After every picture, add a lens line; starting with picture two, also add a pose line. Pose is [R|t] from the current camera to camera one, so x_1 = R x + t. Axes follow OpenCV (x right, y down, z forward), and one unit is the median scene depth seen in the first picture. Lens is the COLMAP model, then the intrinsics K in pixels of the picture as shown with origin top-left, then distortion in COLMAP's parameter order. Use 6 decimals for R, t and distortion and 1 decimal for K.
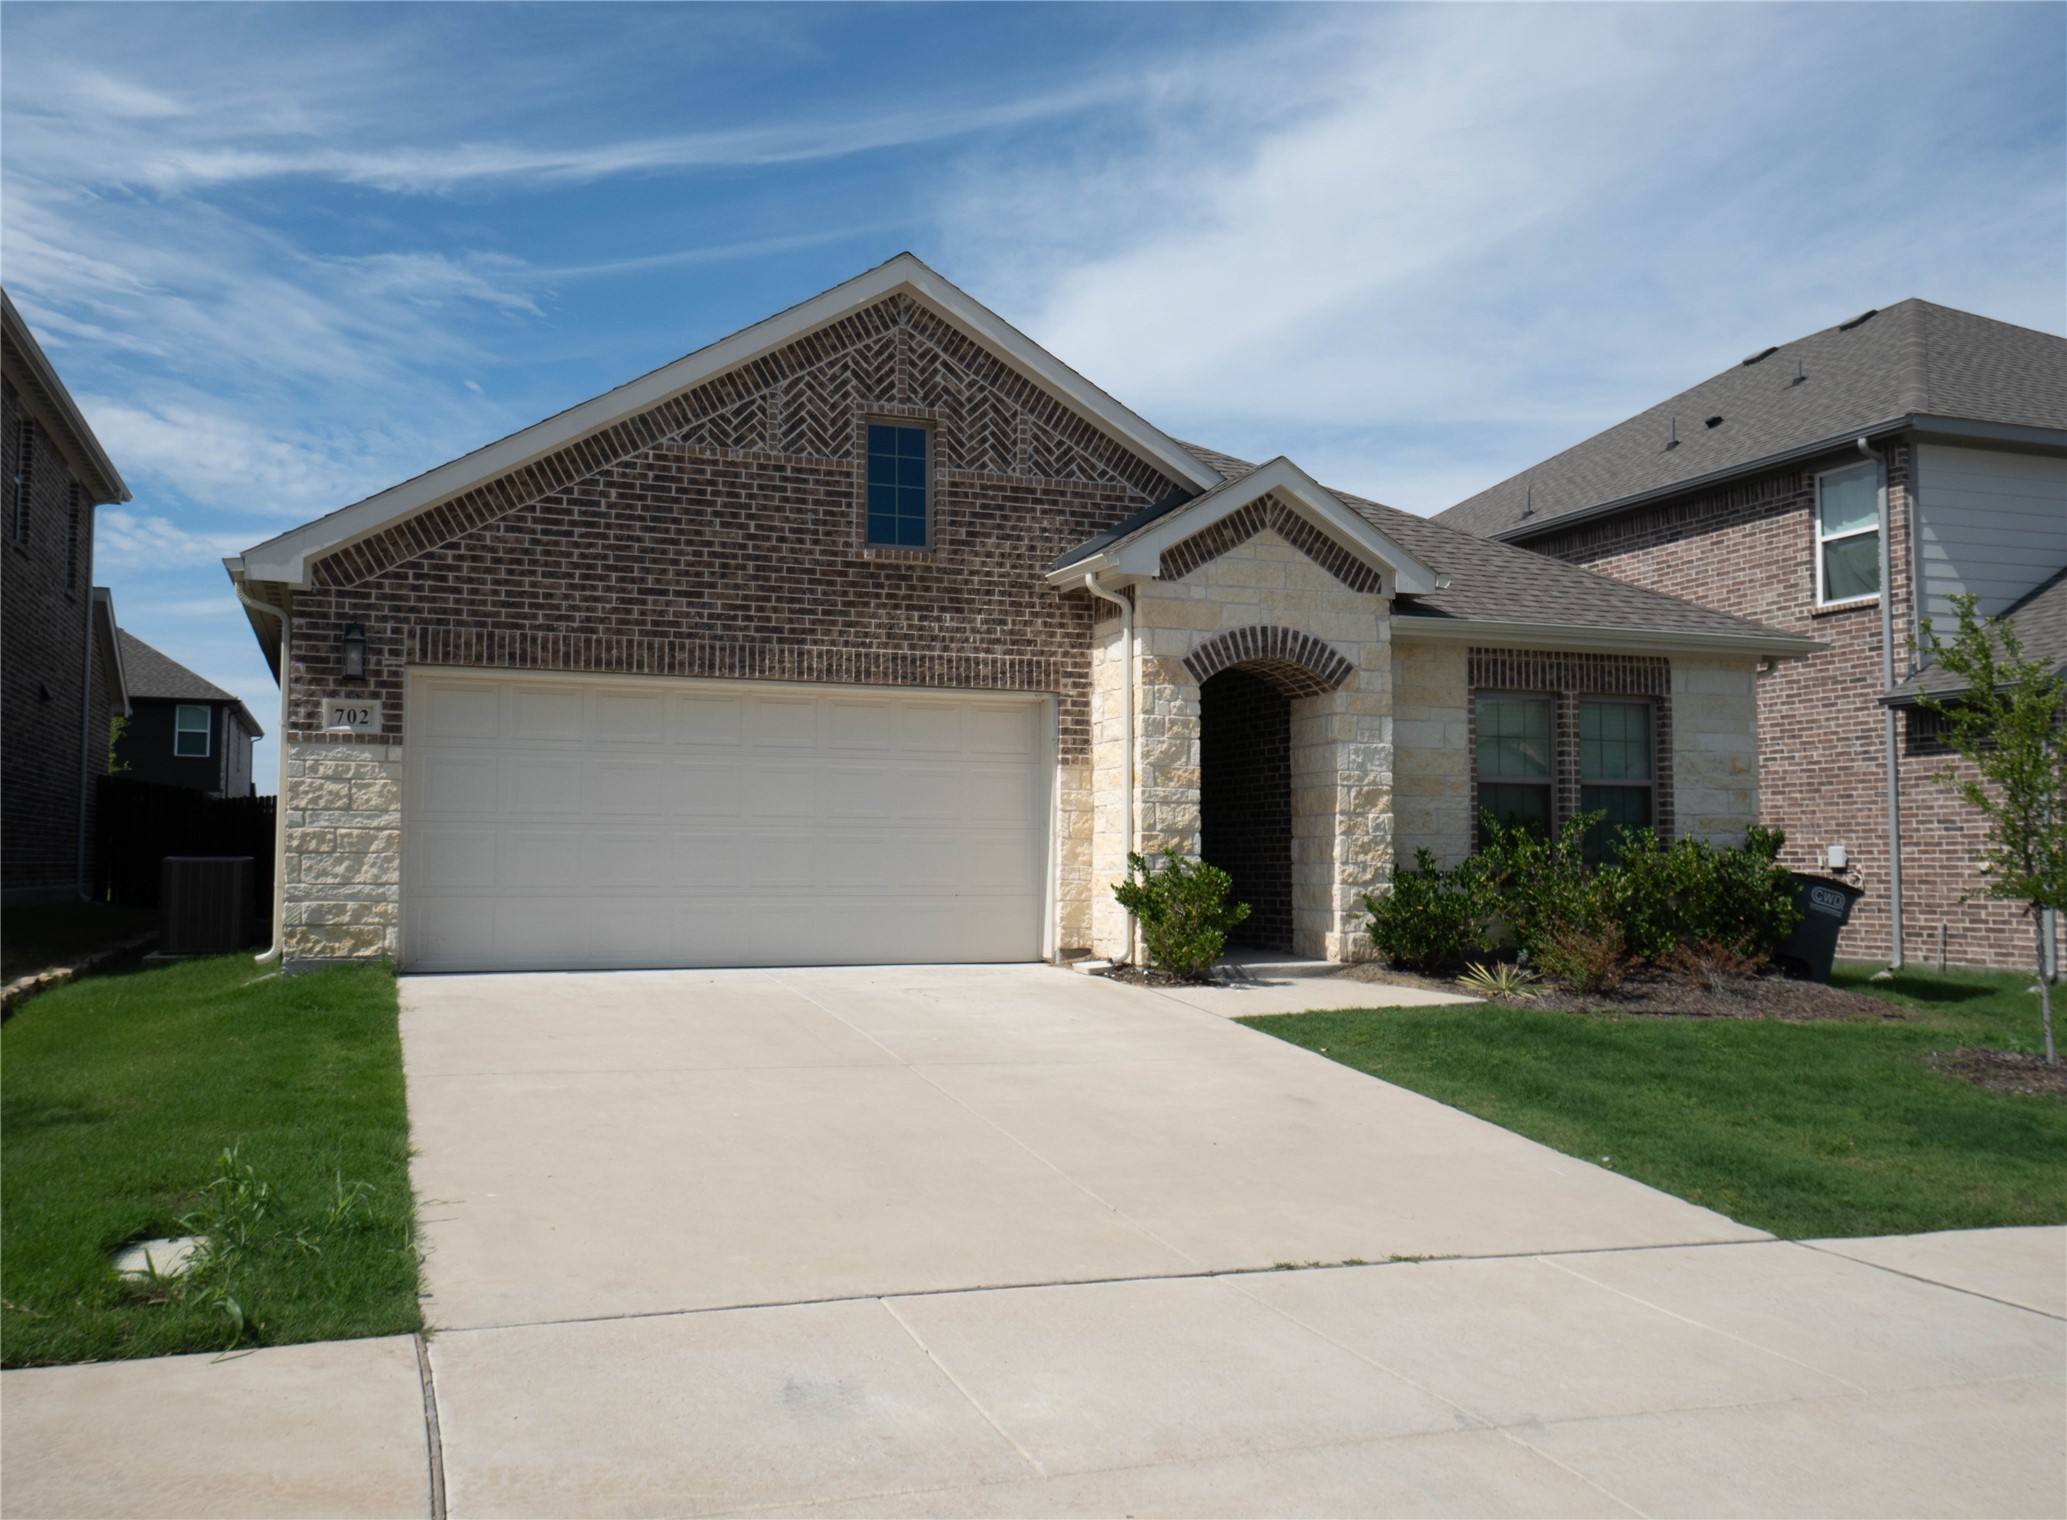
lens RADIAL K [[1725.5, 0, 1034.0], [0, 1725.5, 748.4], [0, 0, 1]] dist [0.011845, -0.001571]
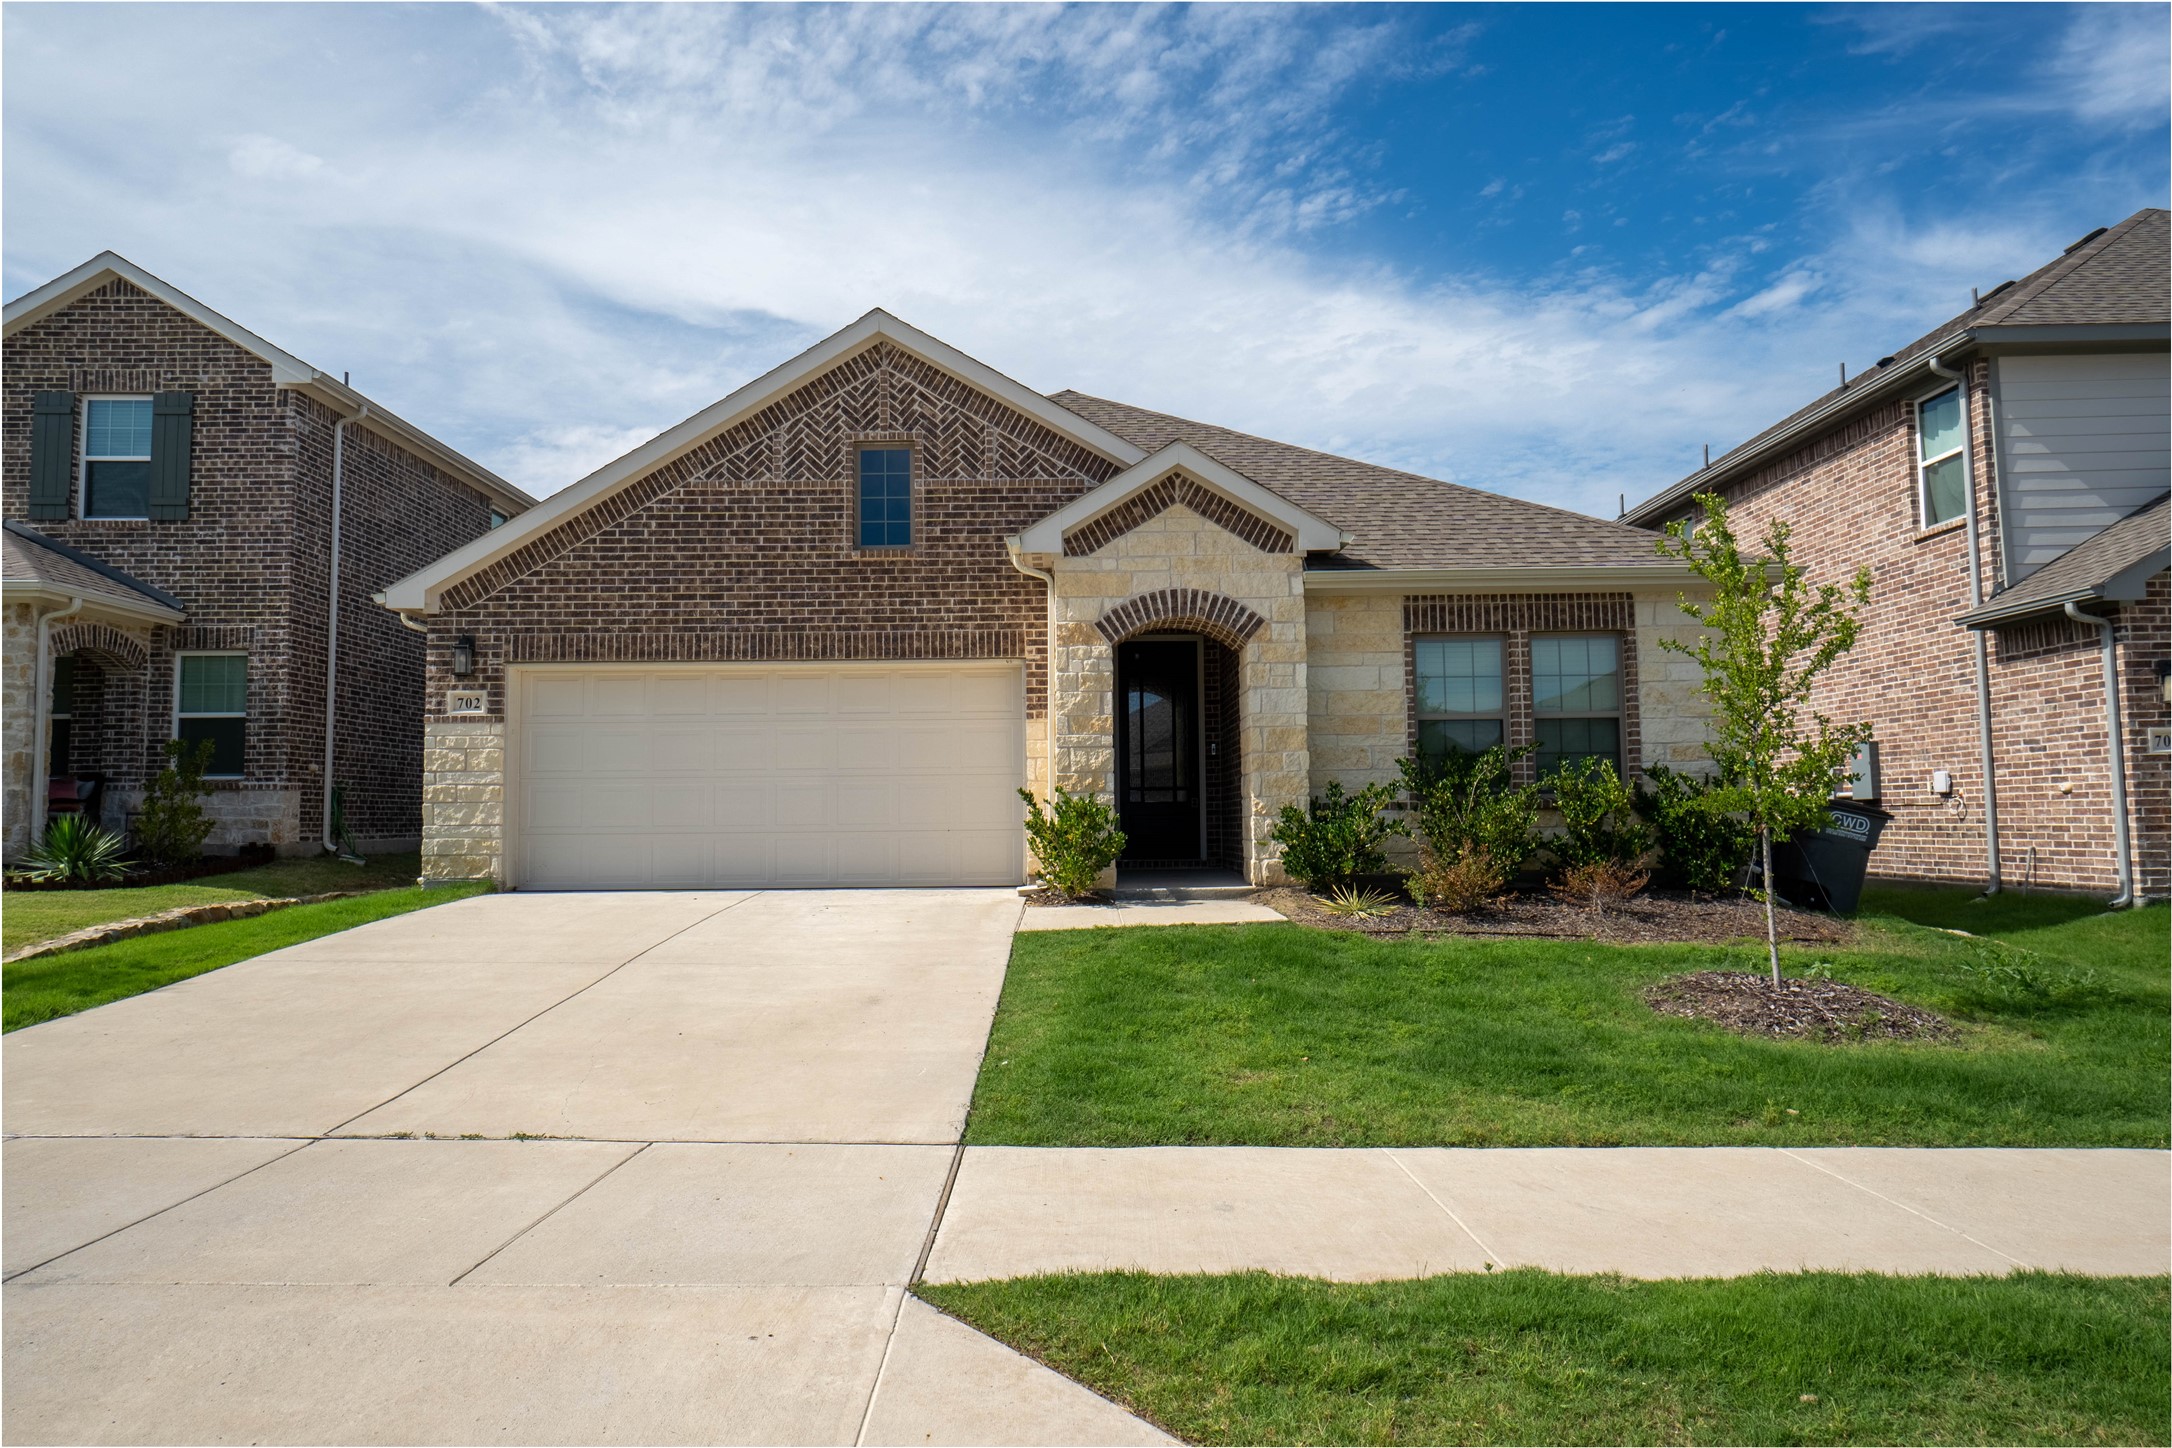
lens RADIAL K [[1377.8, 0, 1083.9], [0, 1377.8, 713.4], [0, 0, 1]] dist [-0.008277, 0.000609]
pose [[0.937836, -0.041855, -0.344545, 0.382047], [0.039449, 0.999124, -0.013994, 0.020884], [0.344829, -0.000468, 0.938665, 0.126079]]
